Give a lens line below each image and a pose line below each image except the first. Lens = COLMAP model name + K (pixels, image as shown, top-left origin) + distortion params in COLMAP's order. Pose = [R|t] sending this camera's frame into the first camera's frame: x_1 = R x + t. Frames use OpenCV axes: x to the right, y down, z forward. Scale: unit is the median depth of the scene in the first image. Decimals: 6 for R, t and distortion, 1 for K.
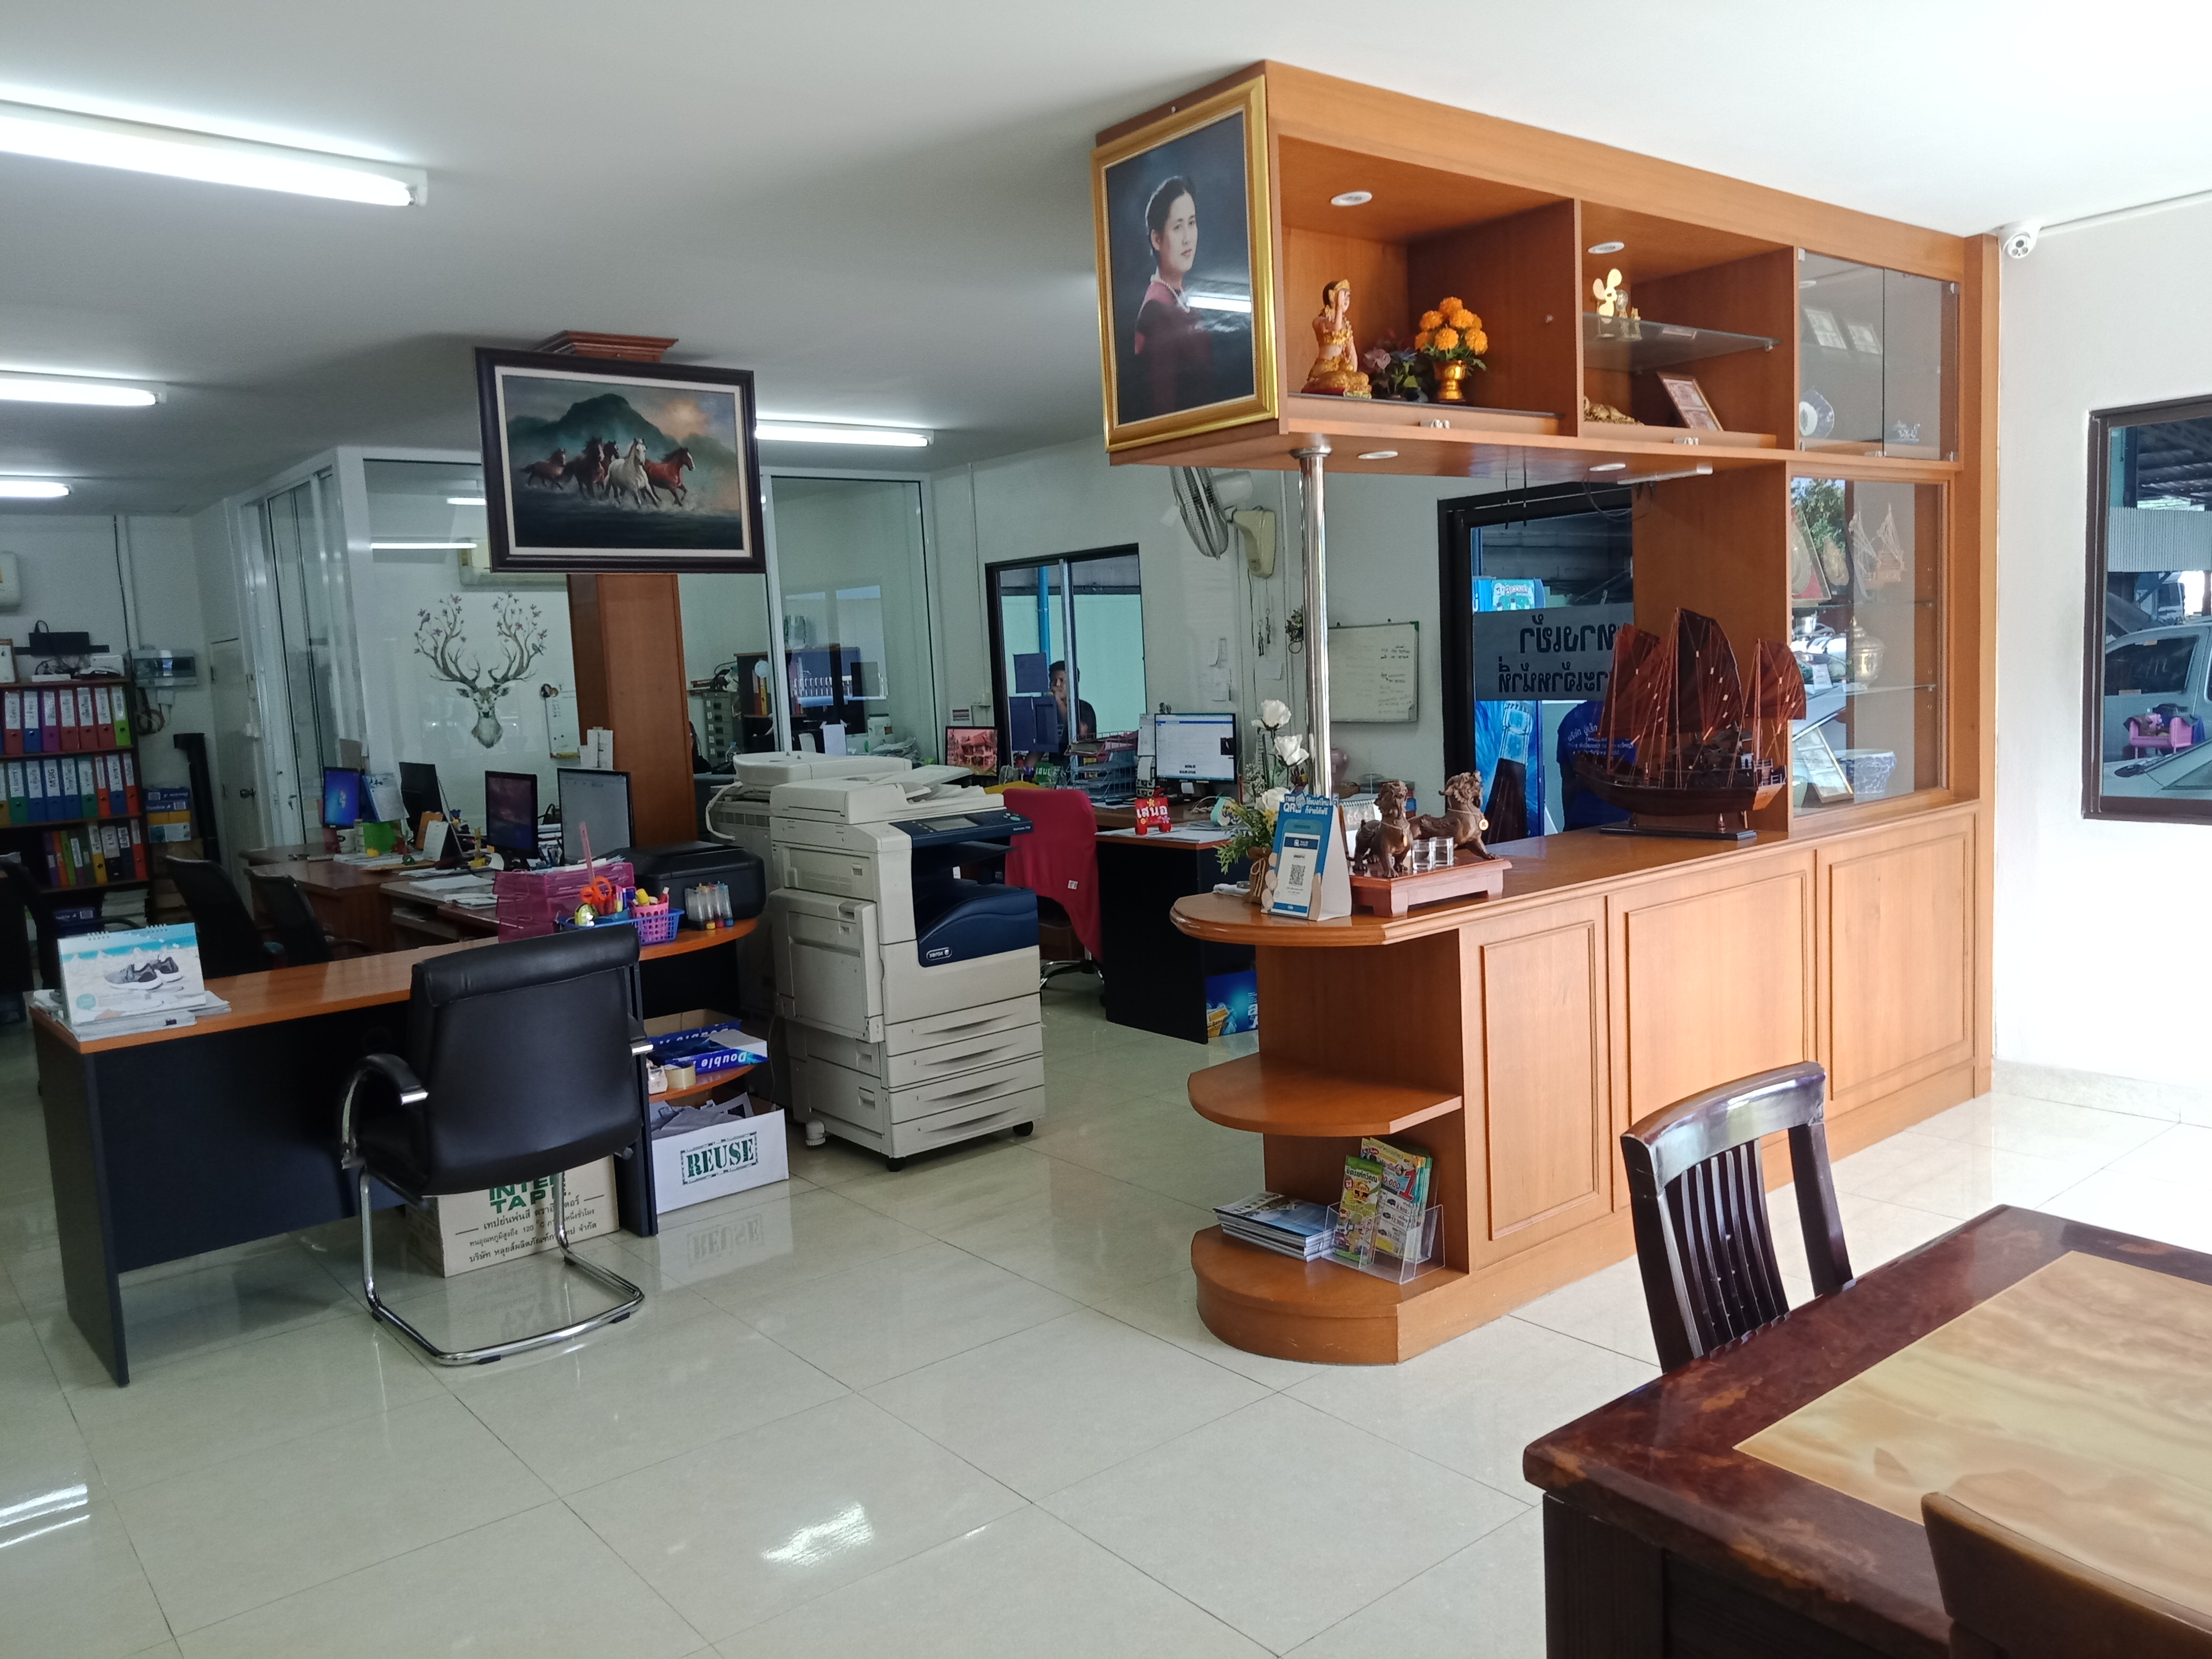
lens RADIAL K [[1631.3, 0, 1119.5], [0, 1631.3, 830.4], [0, 0, 1]] dist [0.040437, -0.055510]
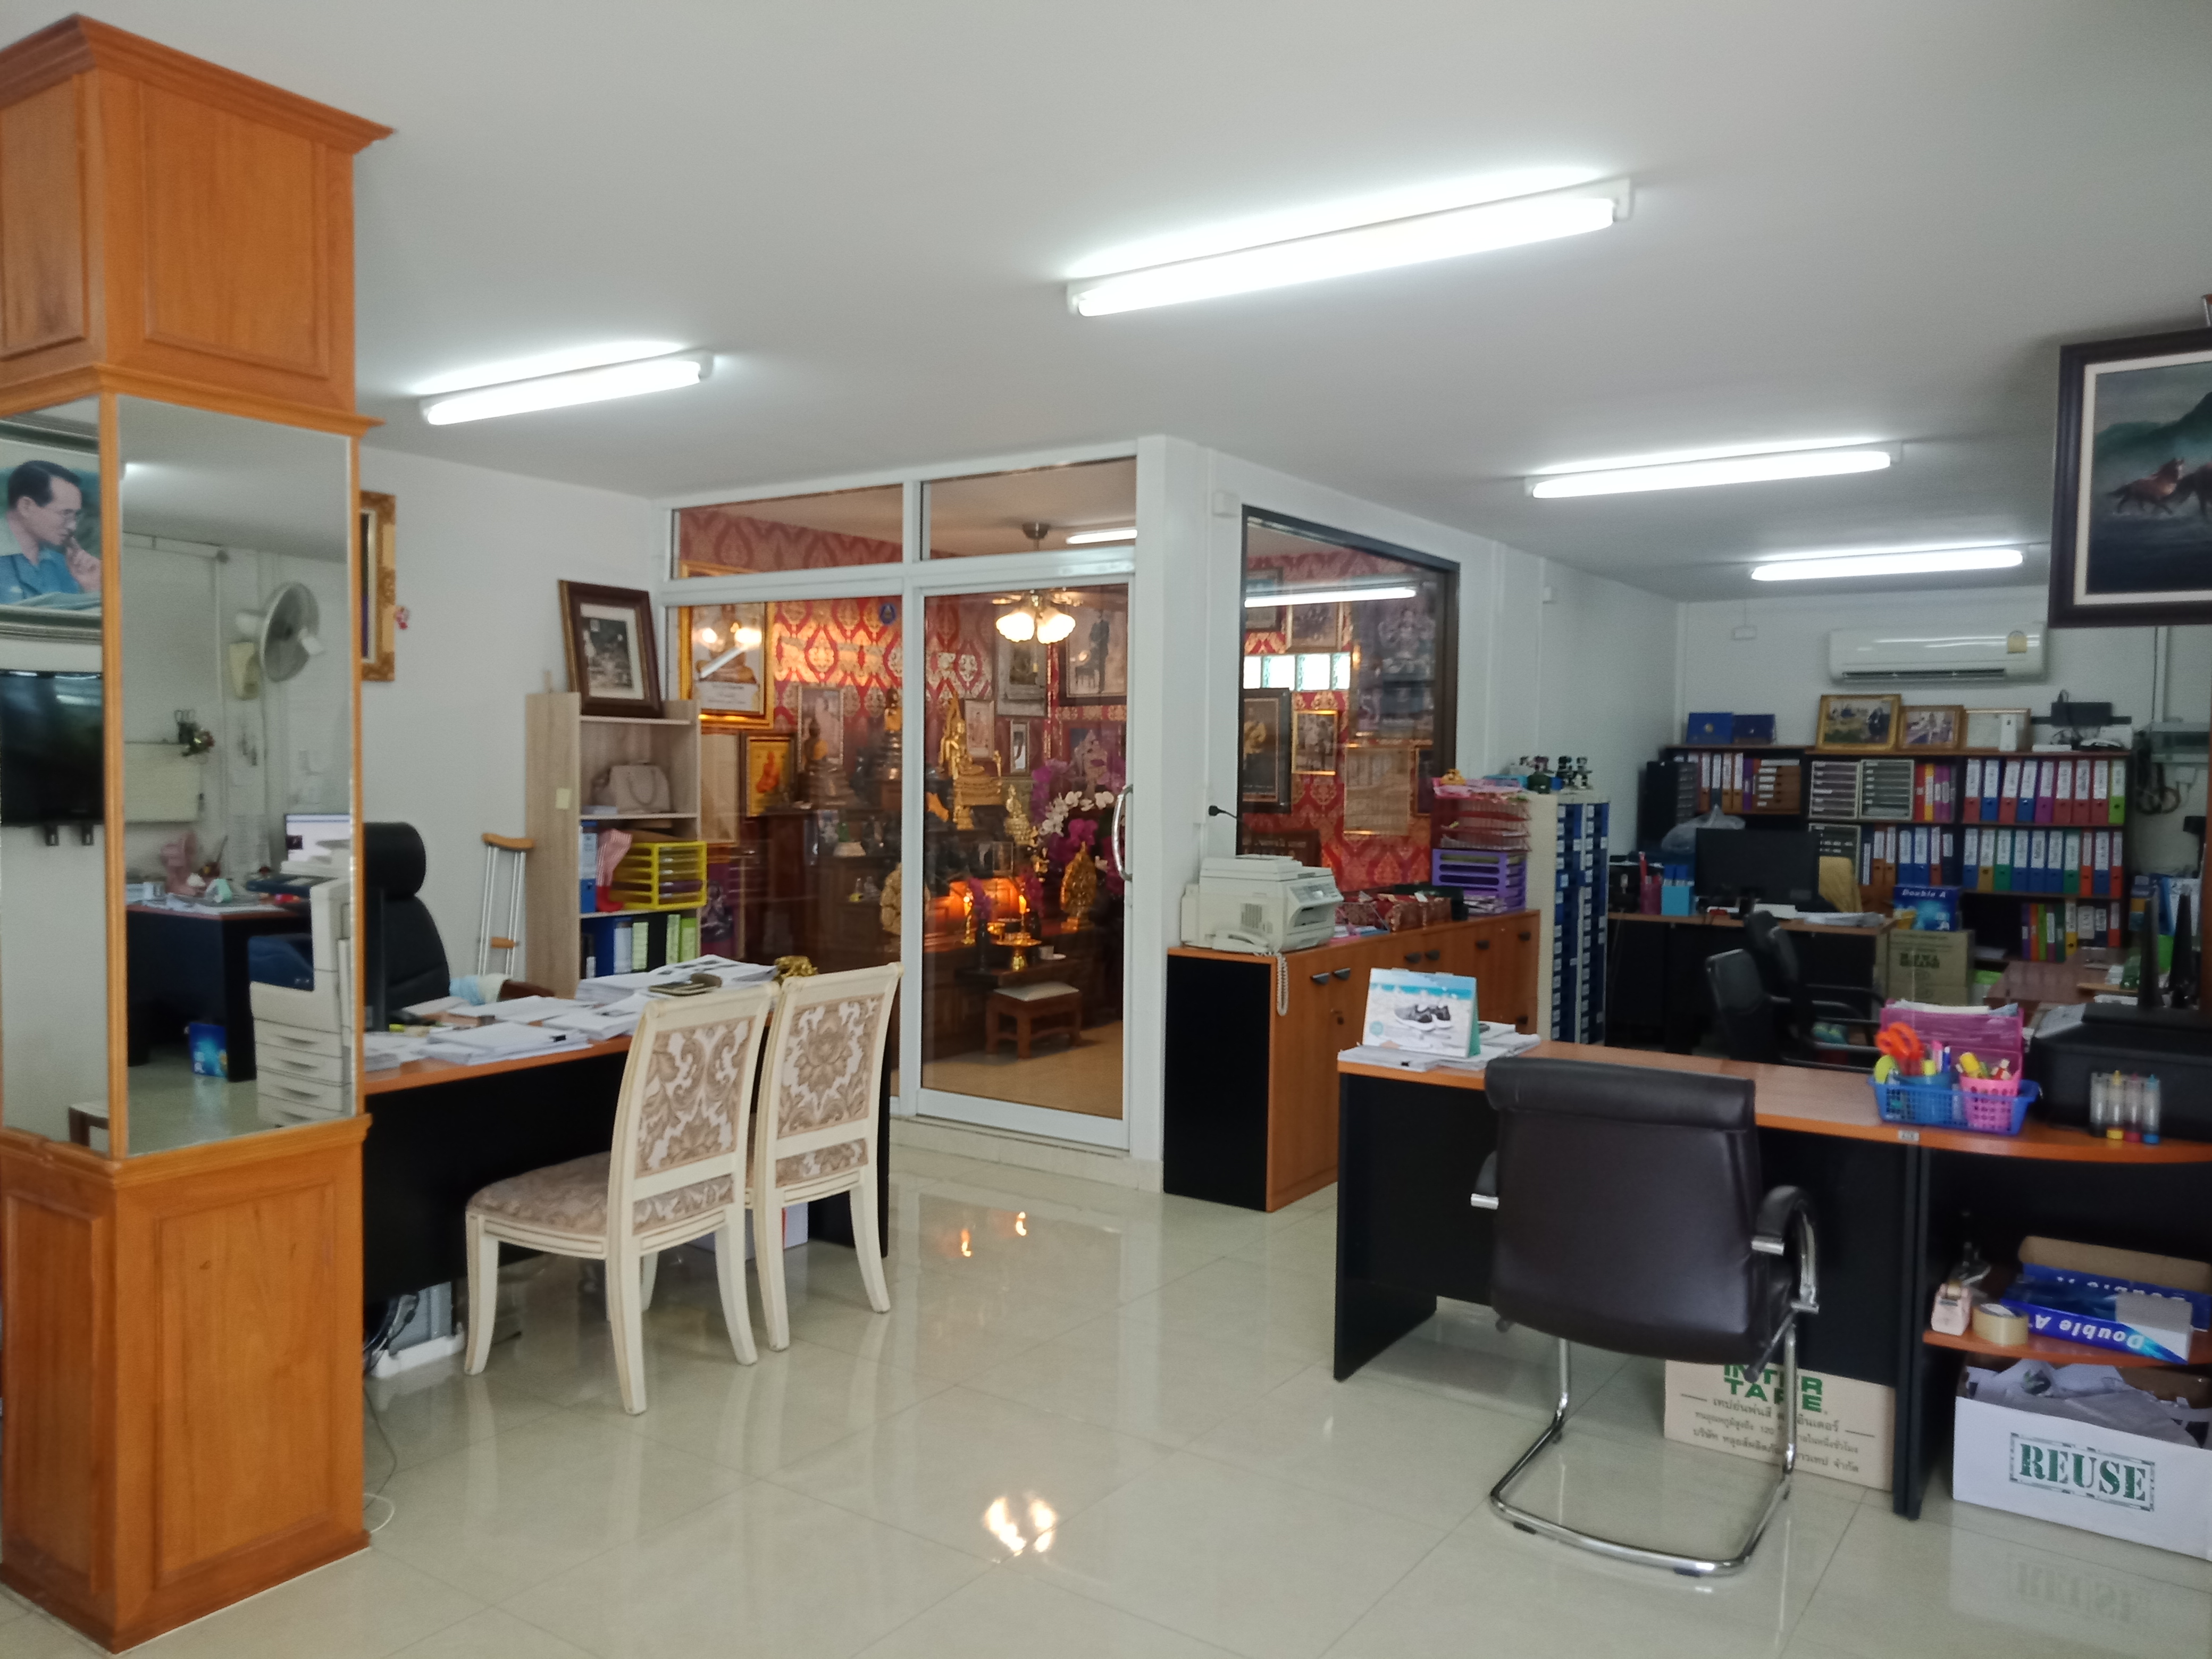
lens RADIAL K [[1618.2, 0, 1112.9], [0, 1618.2, 831.4], [0, 0, 1]] dist [0.050385, -0.050736]
pose [[0.272581, 0.089314, -0.957978, 0.240915], [-0.129753, 0.989999, 0.055380, -0.043568], [0.953343, 0.109205, 0.281444, 0.340894]]
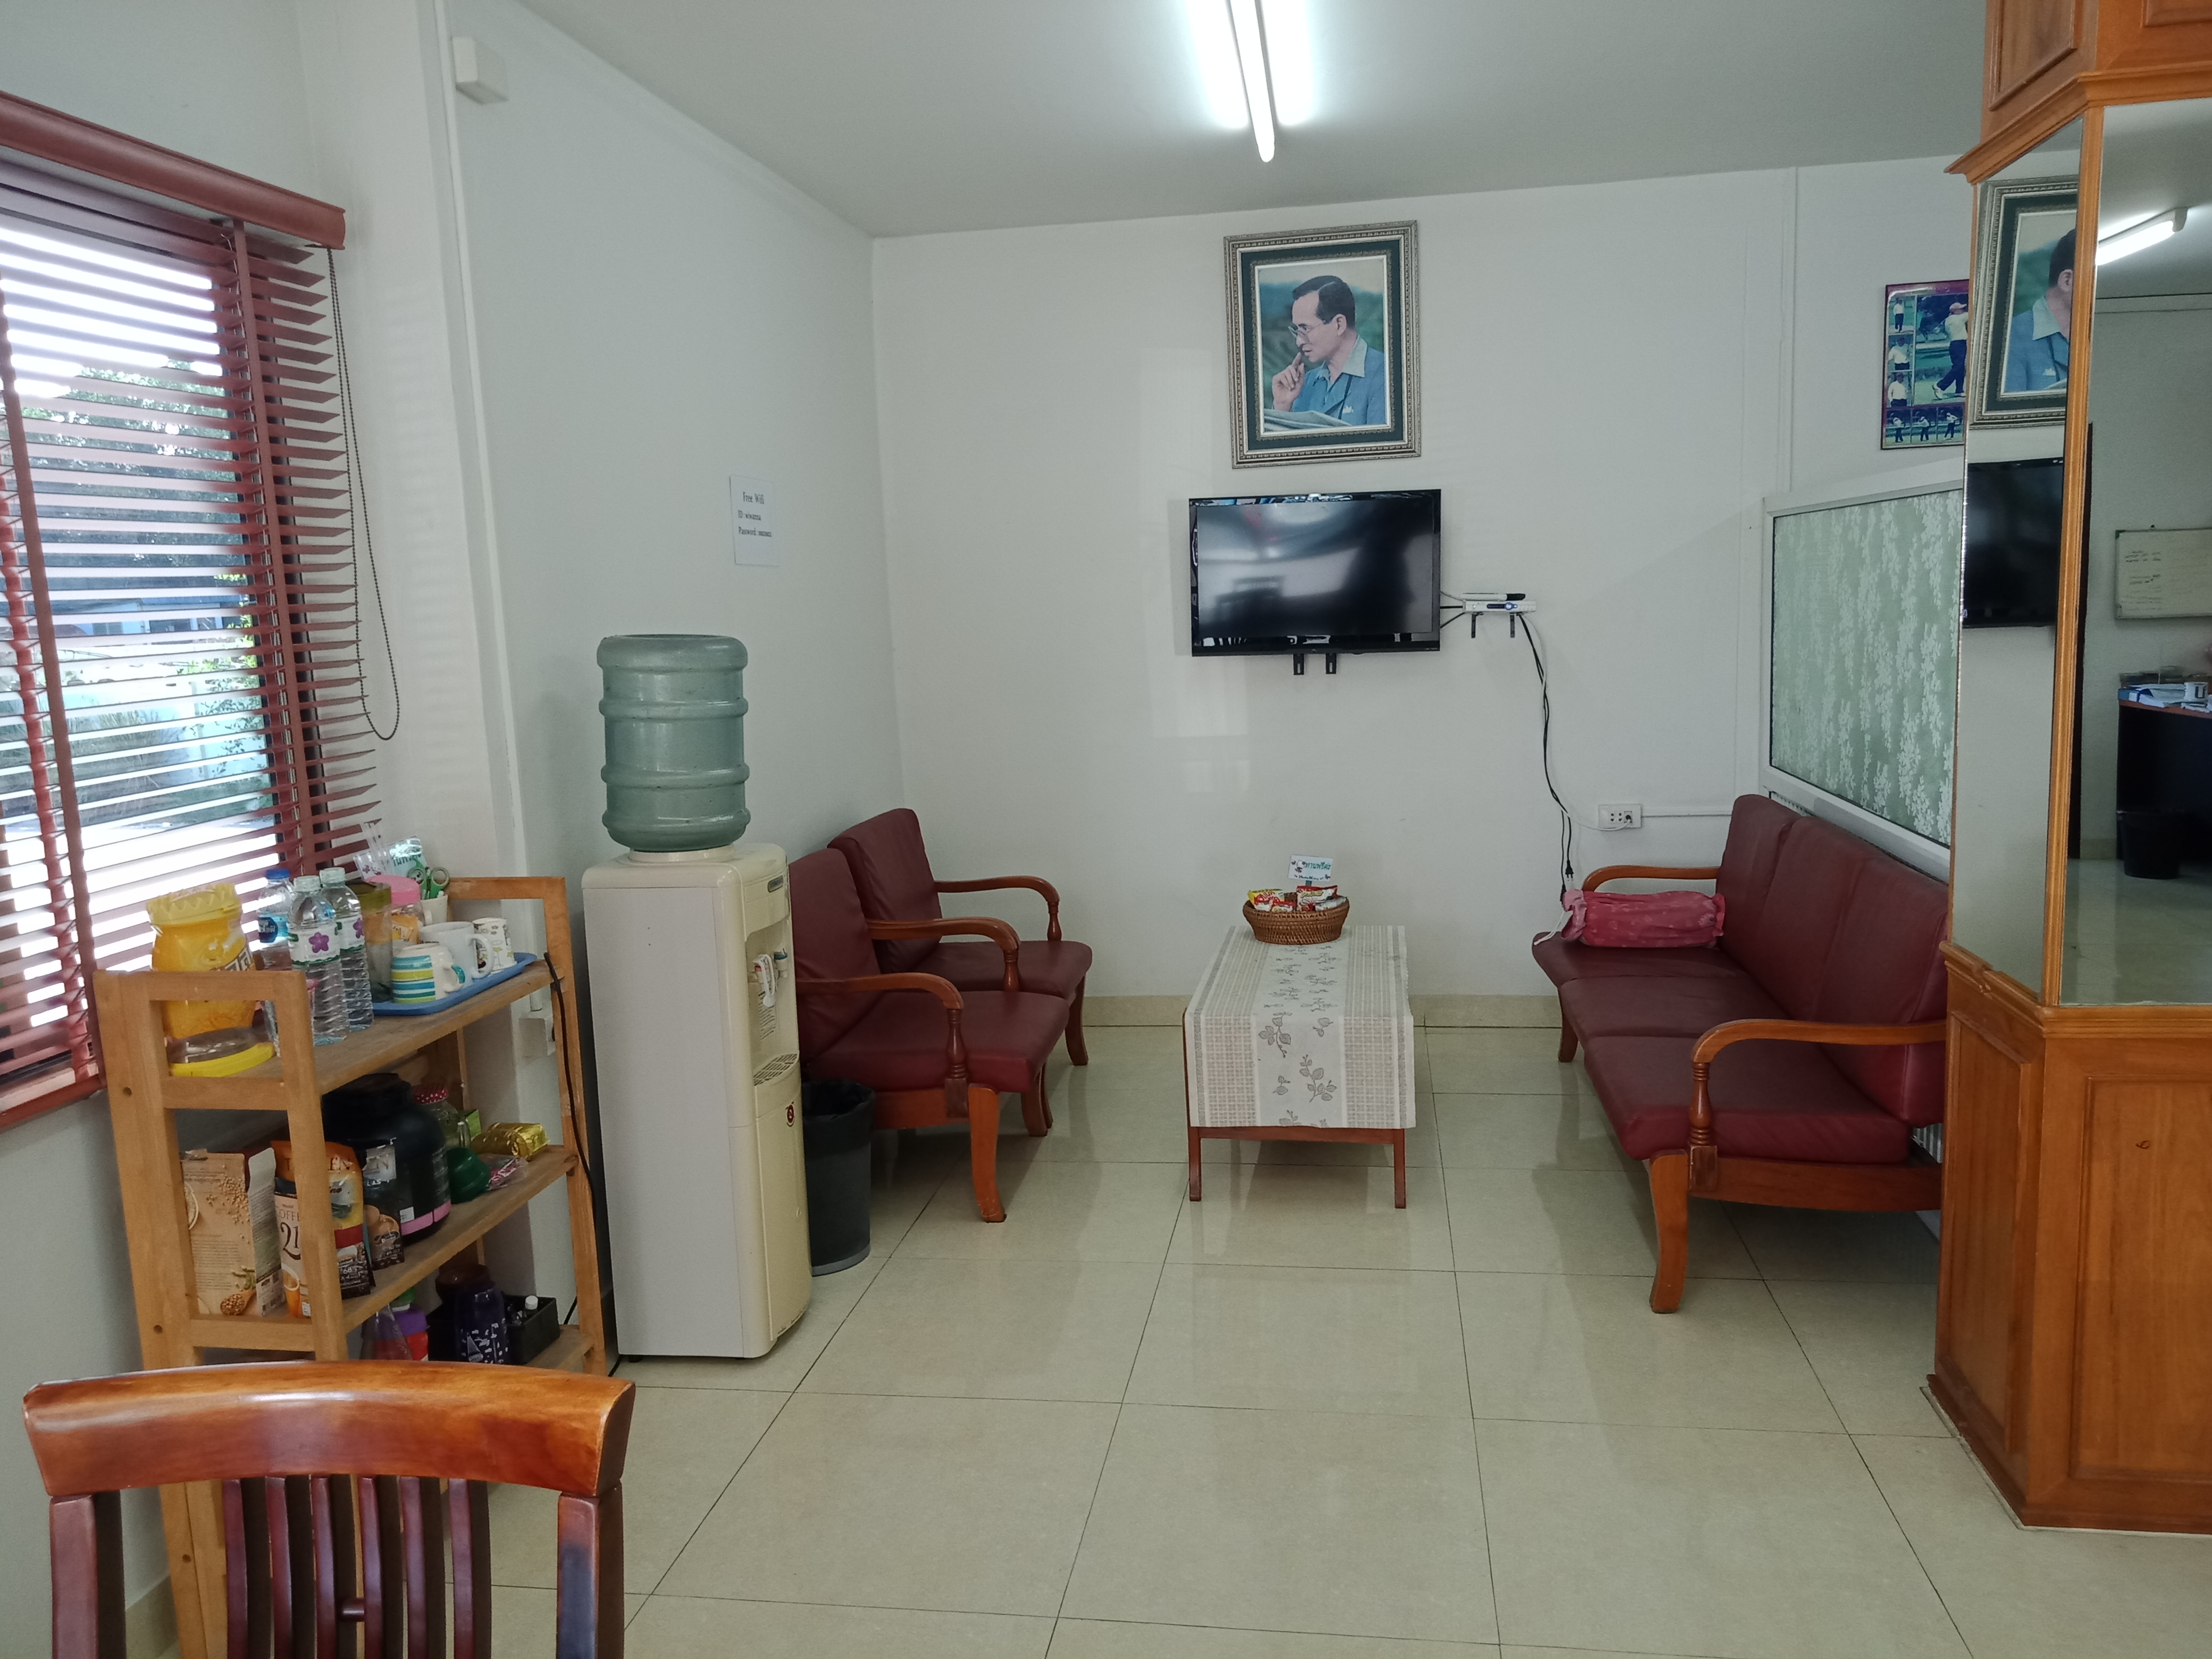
lens RADIAL K [[1631.3, 0, 1119.5], [0, 1631.3, 830.4], [0, 0, 1]] dist [0.040437, -0.055510]
pose [[-0.743464, 0.176772, -0.644991, 0.159349], [0.006041, 0.966170, 0.257833, -0.039898], [0.668749, 0.187793, -0.719381, 0.345810]]
